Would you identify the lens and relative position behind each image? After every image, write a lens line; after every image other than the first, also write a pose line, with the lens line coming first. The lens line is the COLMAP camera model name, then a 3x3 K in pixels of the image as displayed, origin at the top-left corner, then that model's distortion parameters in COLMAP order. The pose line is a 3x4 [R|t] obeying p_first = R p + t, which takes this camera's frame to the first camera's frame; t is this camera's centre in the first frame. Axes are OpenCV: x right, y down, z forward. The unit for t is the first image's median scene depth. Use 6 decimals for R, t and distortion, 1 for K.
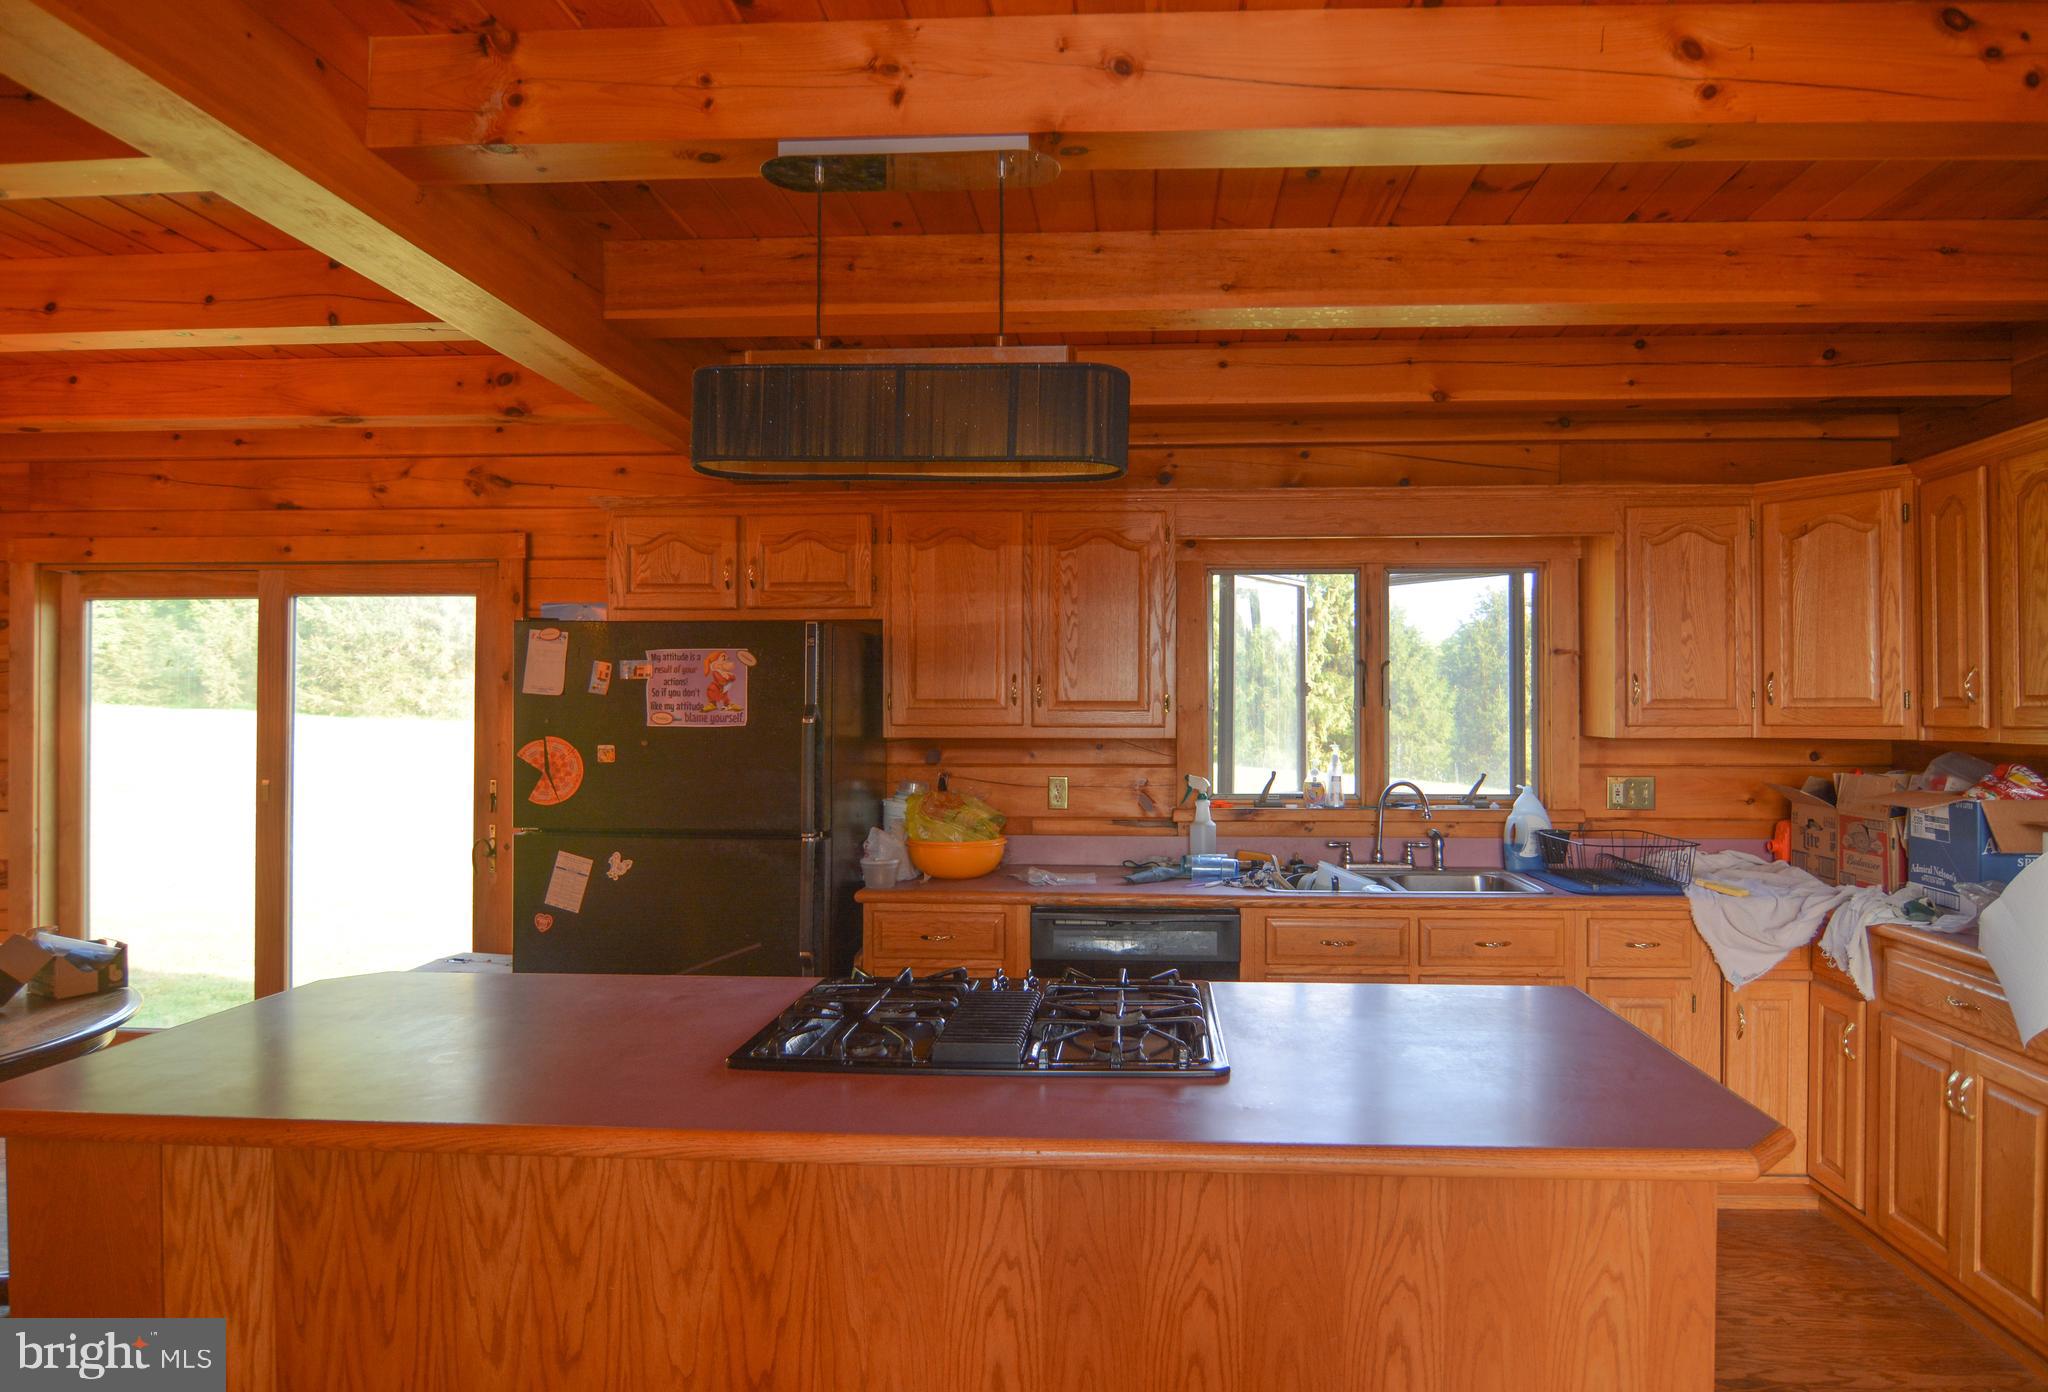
lens RADIAL K [[1157.9, 0, 1091.8], [0, 1157.9, 694.7], [0, 0, 1]] dist [-0.008460, -0.001069]
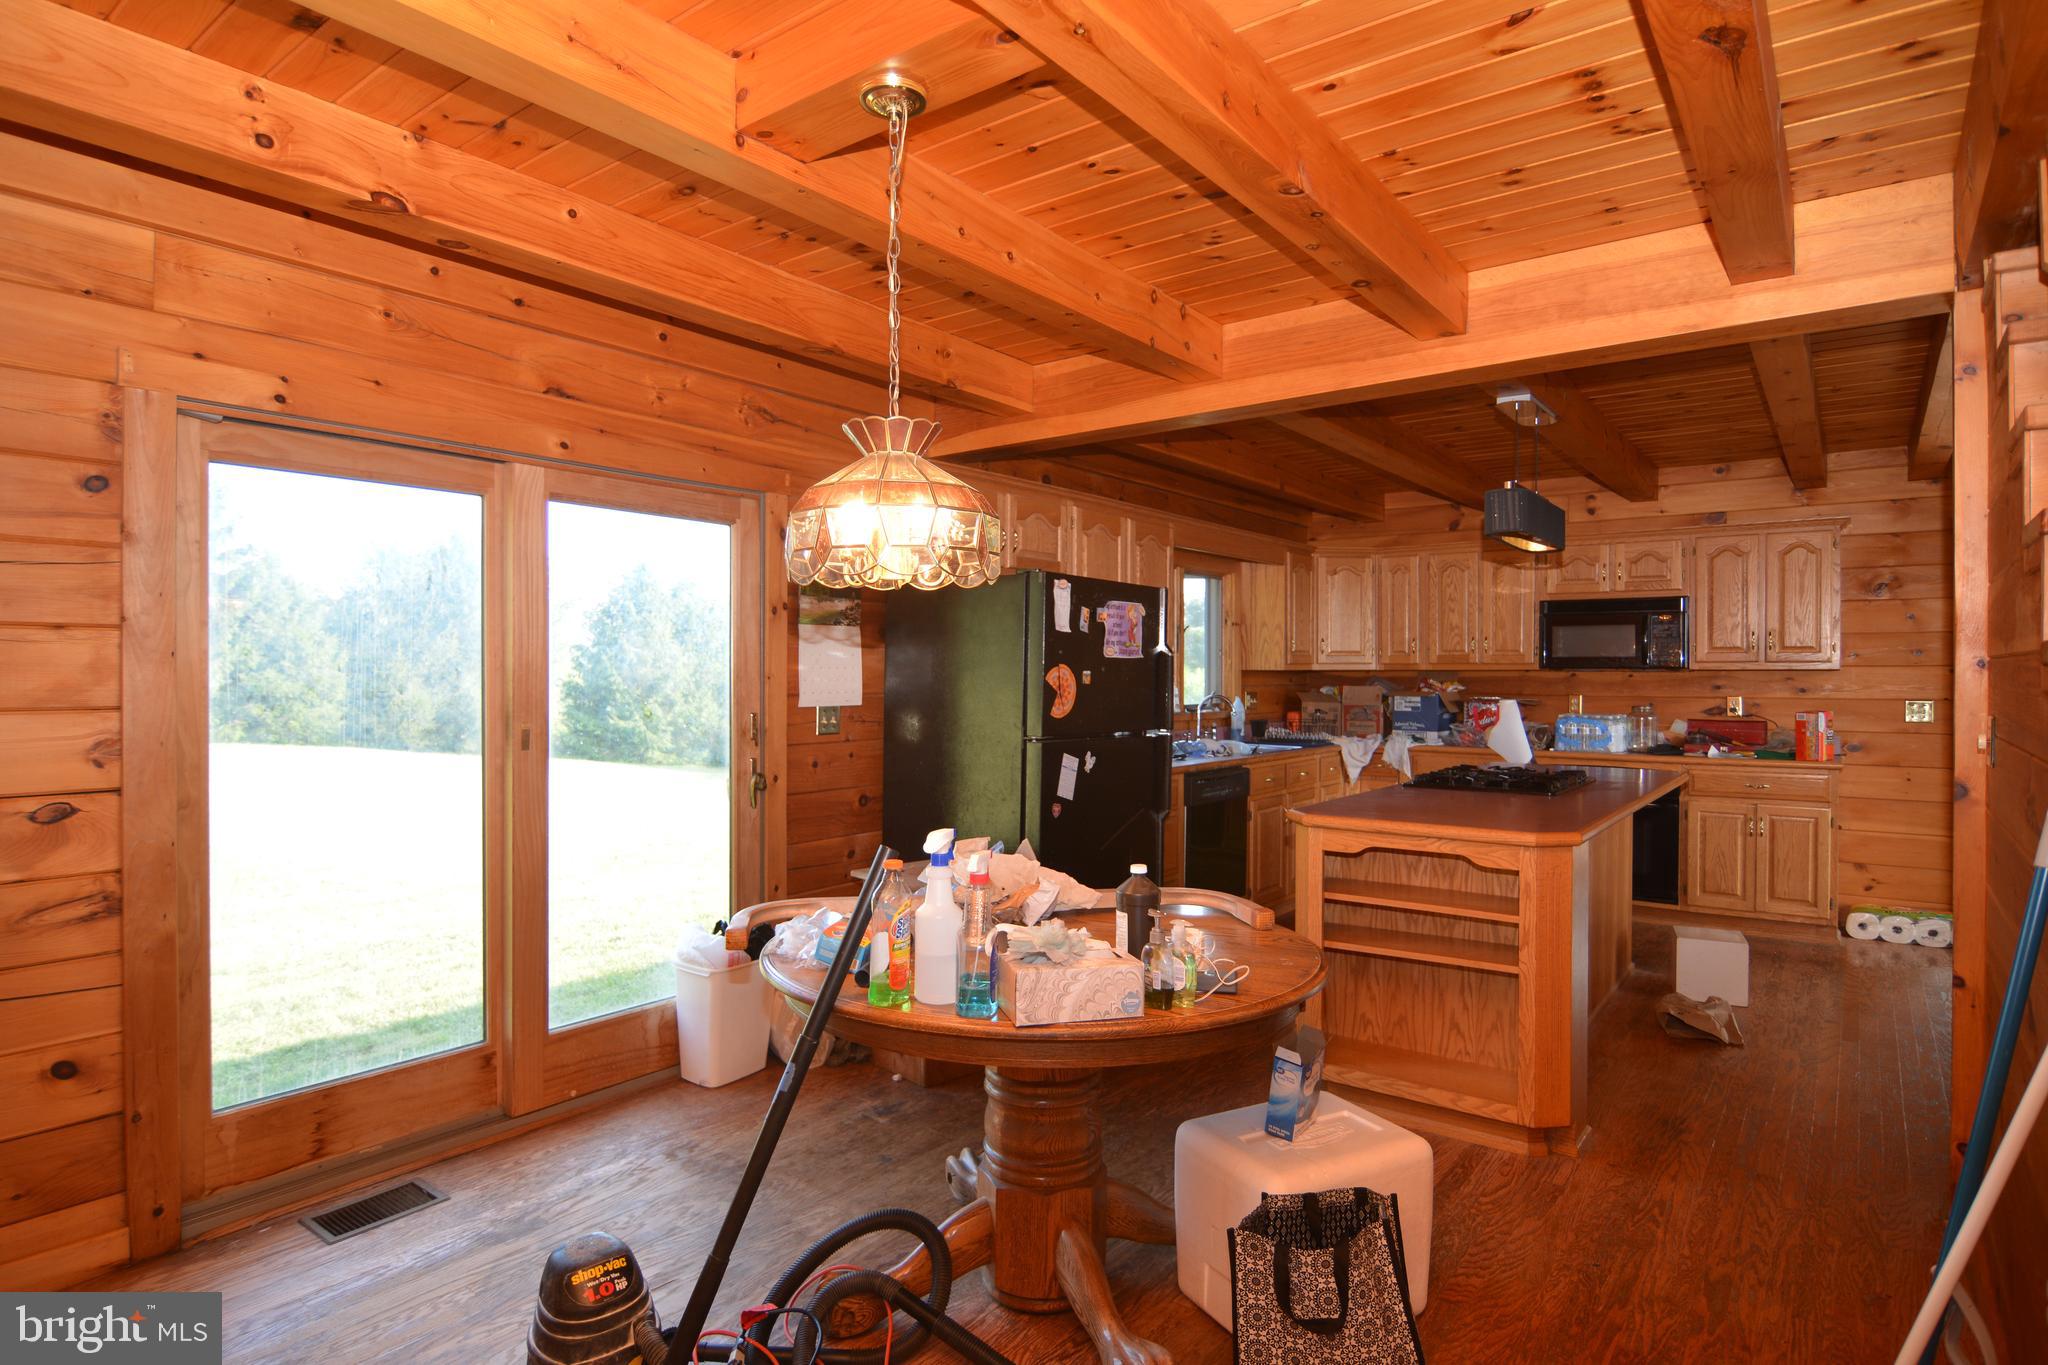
lens RADIAL K [[1129.9, 0, 1045.9], [0, 1129.9, 670.6], [0, 0, 1]] dist [-0.007357, -0.006928]
pose [[0.539554, 0.004067, 0.841941, -1.526579], [-0.013100, 0.999908, 0.003565, 0.039200], [-0.841849, -0.012953, 0.539558, 0.342128]]
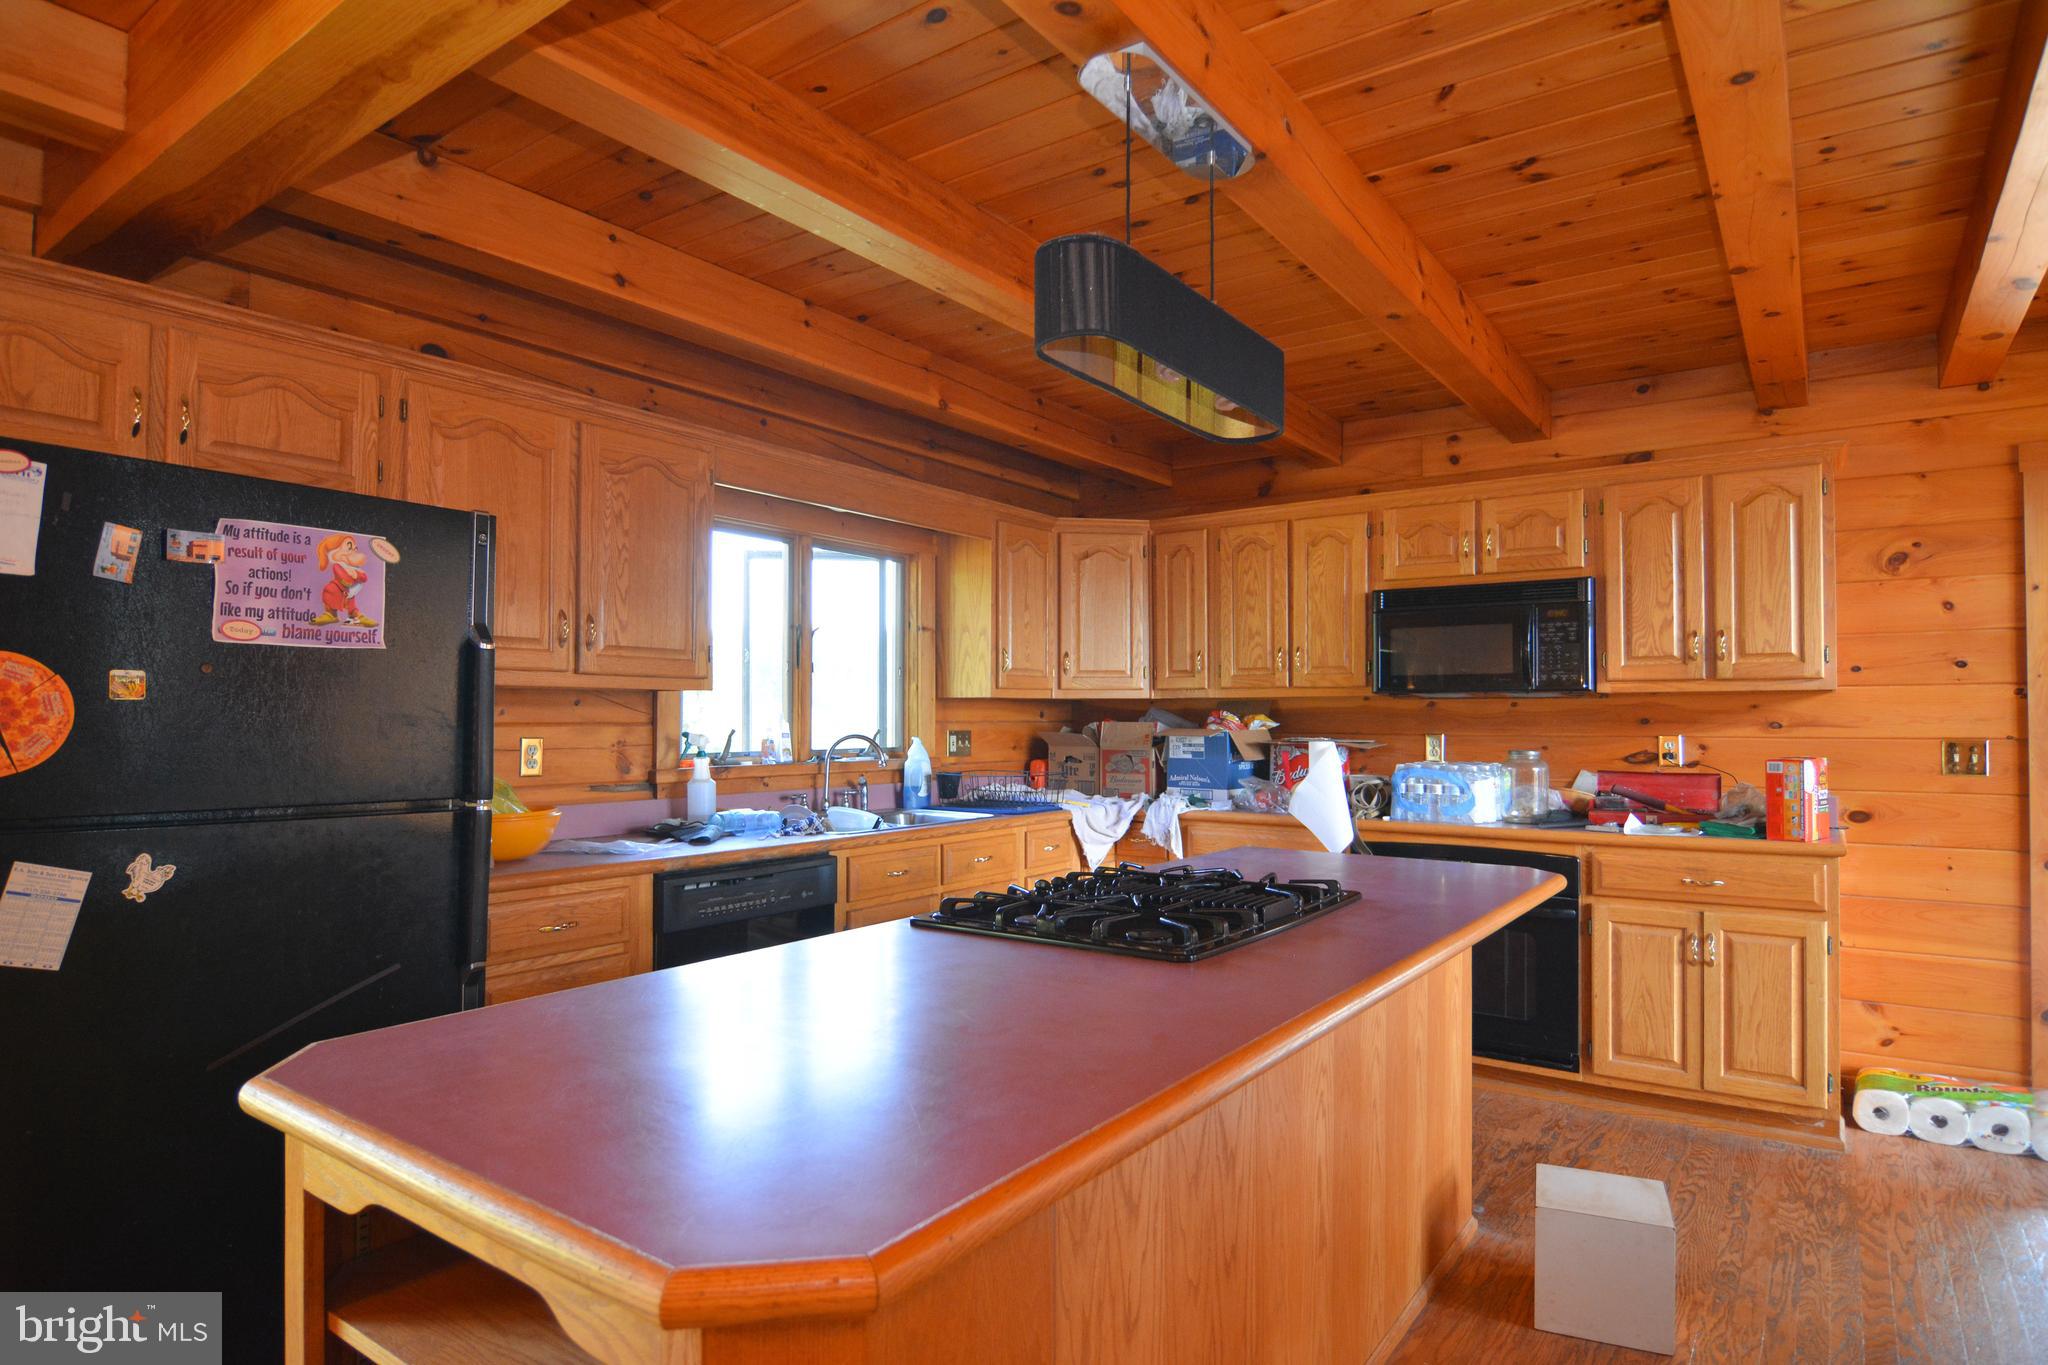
lens RADIAL K [[1129.9, 0, 1009.2], [0, 1129.9, 690.4], [0, 0, 1]] dist [-0.007357, -0.006928]
pose [[0.544157, 0.022928, 0.838670, -0.649076], [-0.011742, 0.999737, -0.019713, 0.059509], [-0.838901, 0.000880, 0.544283, 0.323127]]
